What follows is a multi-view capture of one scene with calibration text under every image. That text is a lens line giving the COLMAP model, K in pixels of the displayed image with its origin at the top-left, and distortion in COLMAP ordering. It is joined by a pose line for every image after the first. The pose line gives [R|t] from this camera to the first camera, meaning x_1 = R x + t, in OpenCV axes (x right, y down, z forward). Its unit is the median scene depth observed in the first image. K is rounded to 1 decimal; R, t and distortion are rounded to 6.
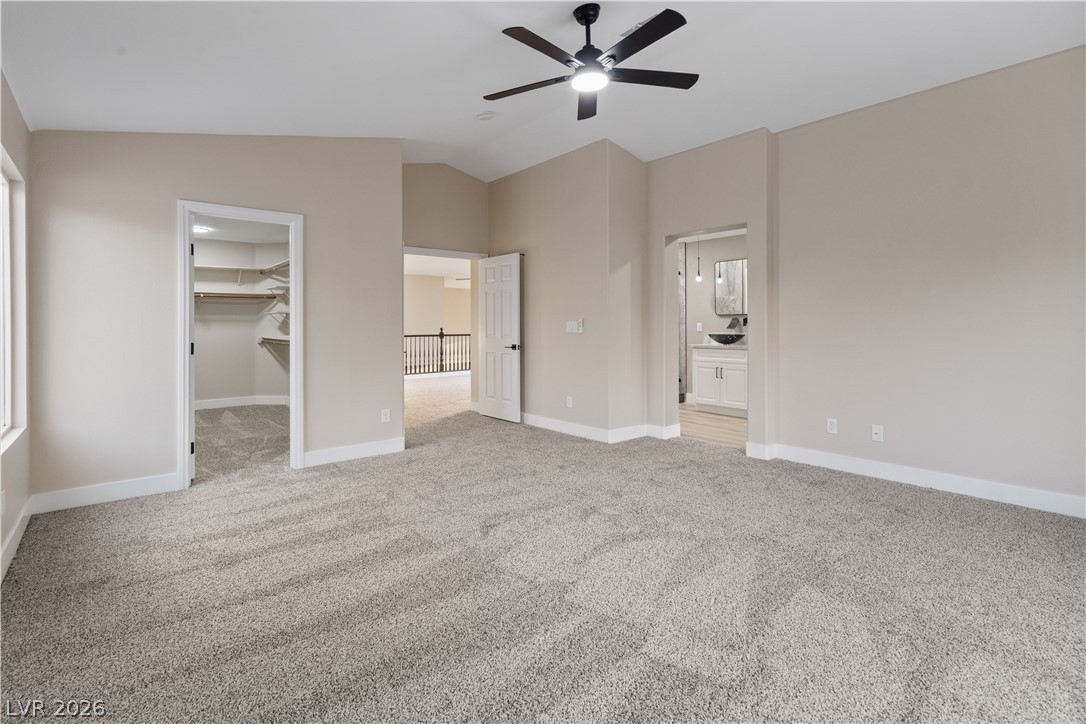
lens RADIAL K [[491.4, 0, 539.9], [0, 491.4, 322.4], [0, 0, 1]] dist [-0.002560, 0.000122]
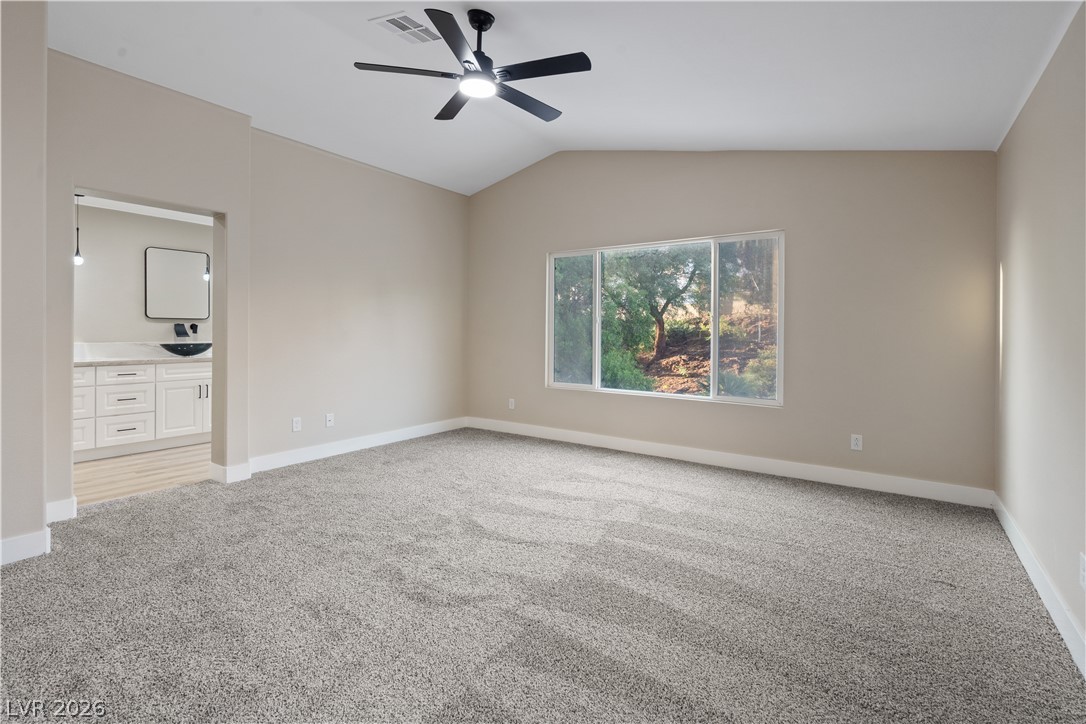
lens RADIAL K [[503.3, 0, 537.6], [0, 503.3, 330.2], [0, 0, 1]] dist [-0.006422, 0.001798]
pose [[-0.215140, -0.001035, 0.976583, -0.534049], [0.000204, 0.999999, 0.001105, 0.002878], [-0.976583, 0.000436, -0.215140, 0.642568]]
